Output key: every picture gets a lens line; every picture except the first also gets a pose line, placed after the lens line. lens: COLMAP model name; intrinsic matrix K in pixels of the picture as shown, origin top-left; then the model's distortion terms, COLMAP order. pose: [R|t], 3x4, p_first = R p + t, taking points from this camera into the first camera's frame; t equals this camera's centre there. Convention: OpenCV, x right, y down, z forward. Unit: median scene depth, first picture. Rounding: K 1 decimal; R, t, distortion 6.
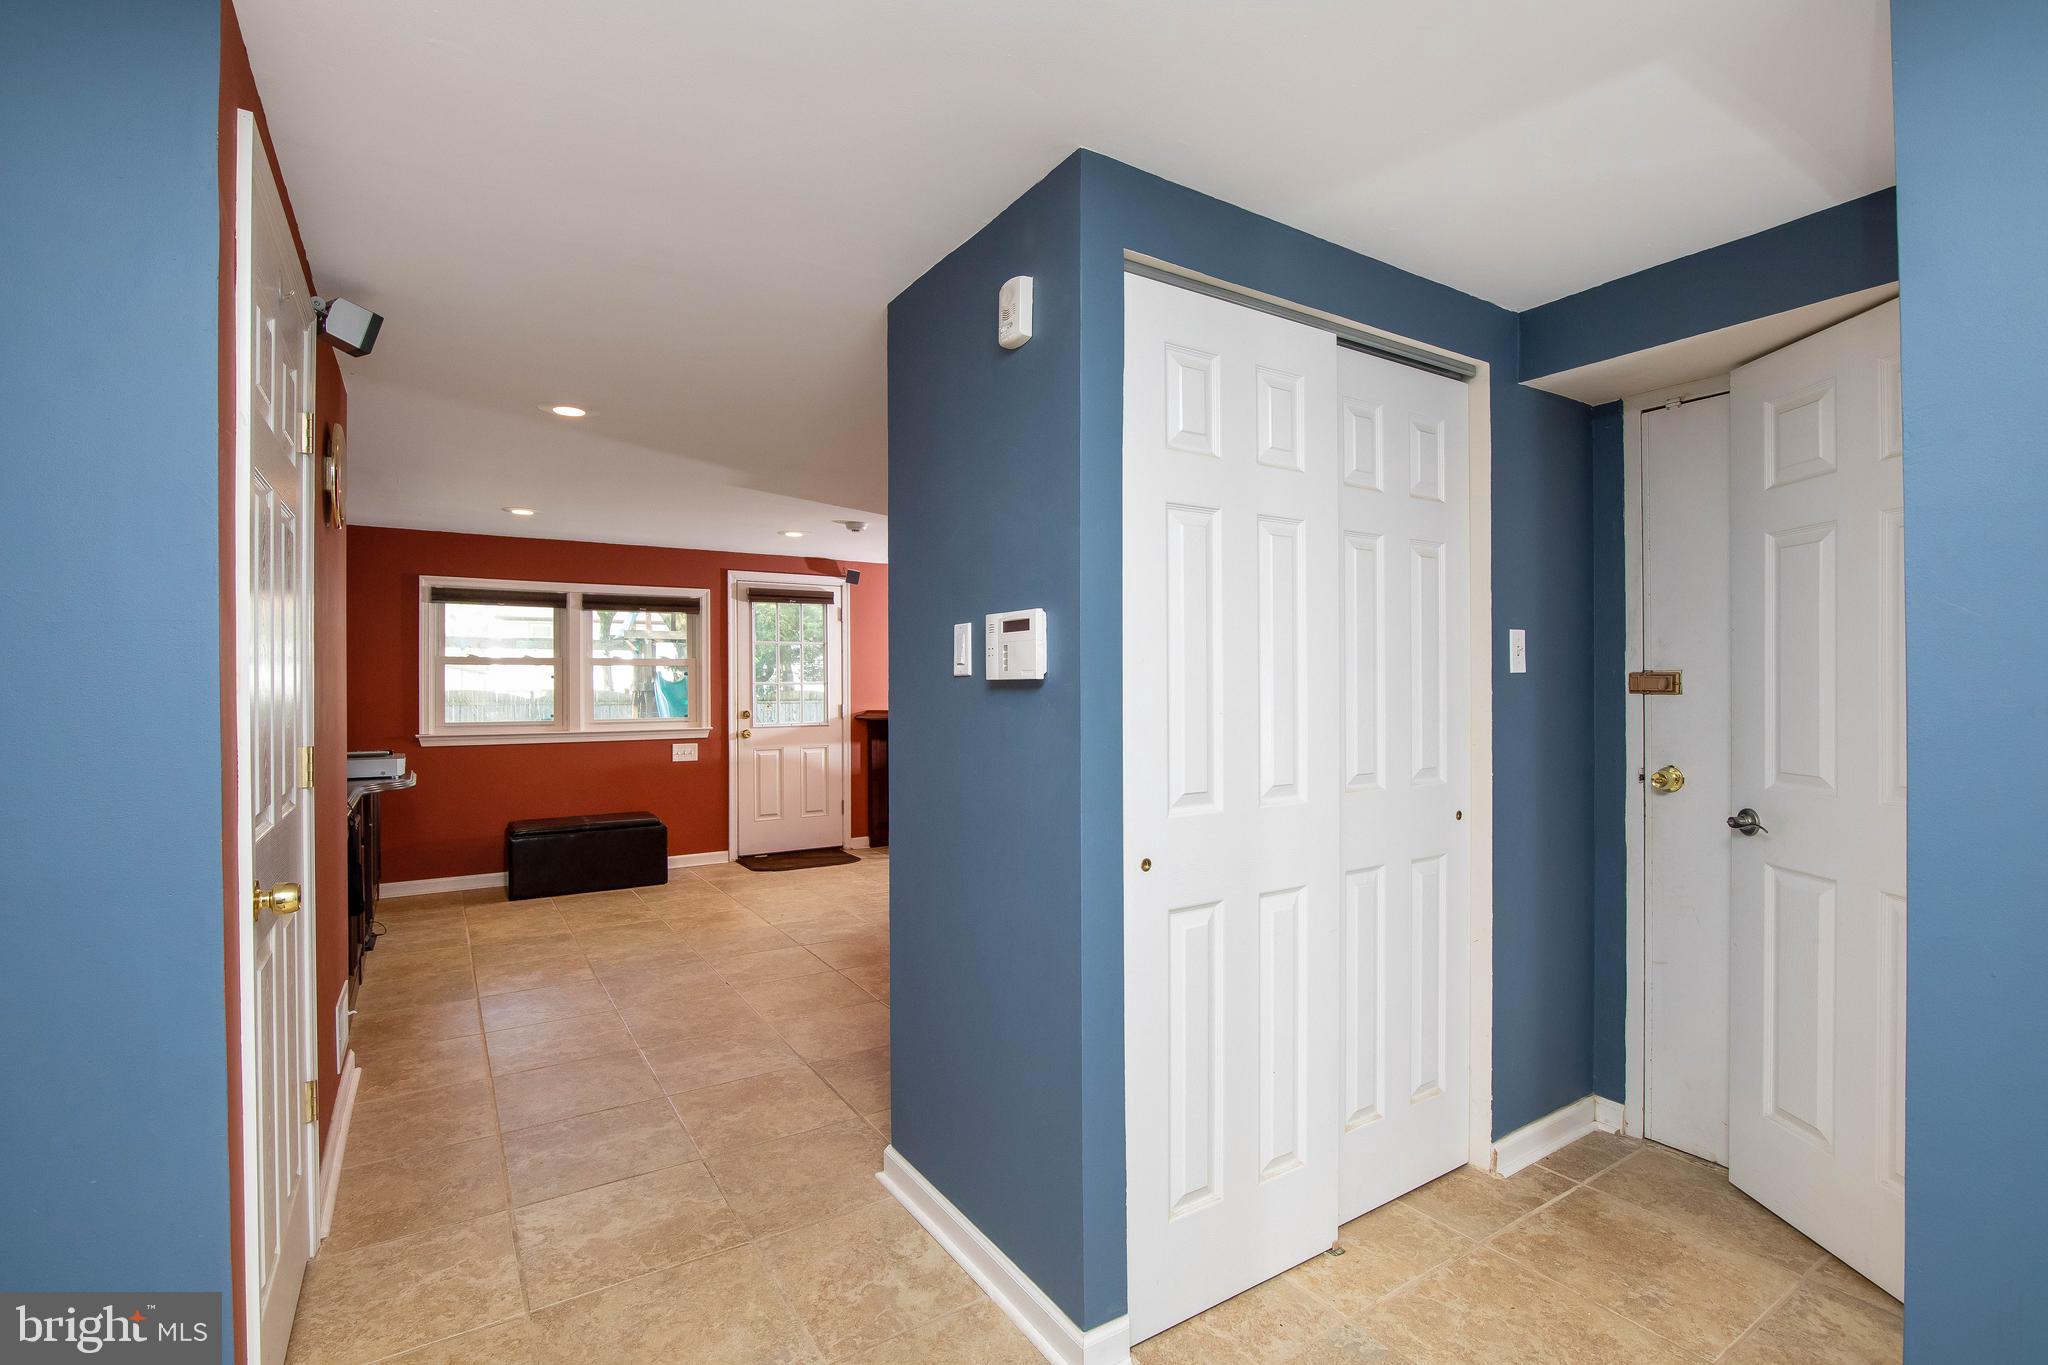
lens RADIAL K [[937.0, 0, 1026.7], [0, 937.0, 689.9], [0, 0, 1]] dist [-0.004312, -0.000503]
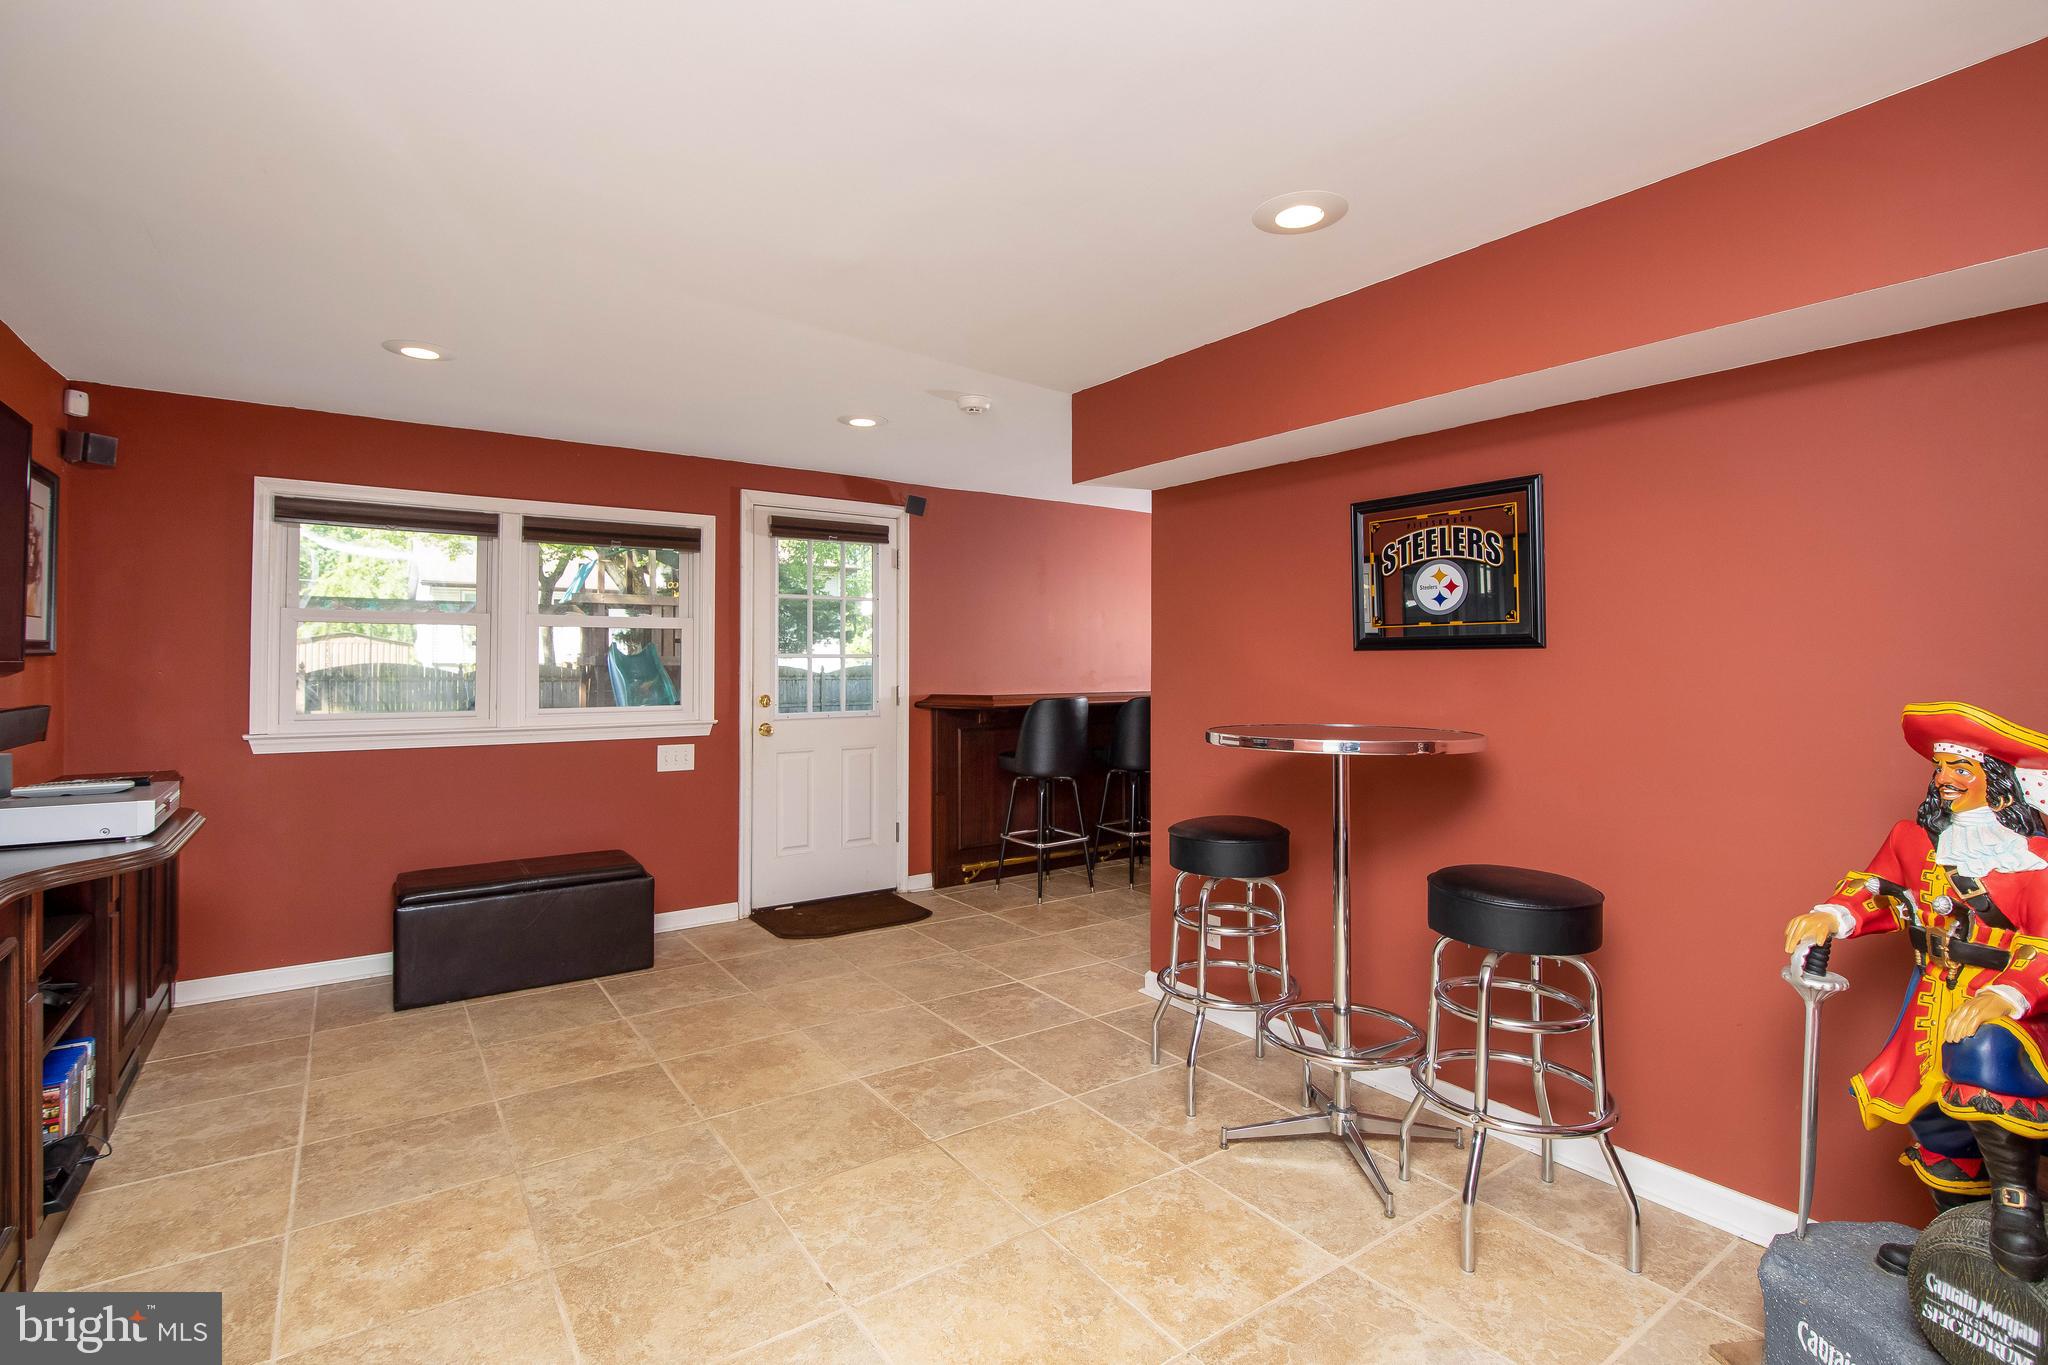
lens RADIAL K [[937.0, 0, 1013.9], [0, 937.0, 644.8], [0, 0, 1]] dist [-0.004312, -0.000503]
pose [[0.999008, 0.005284, 0.044218, -0.153003], [-0.004280, 0.999731, -0.022773, 0.000279], [-0.044327, 0.022561, 0.998762, 0.317490]]
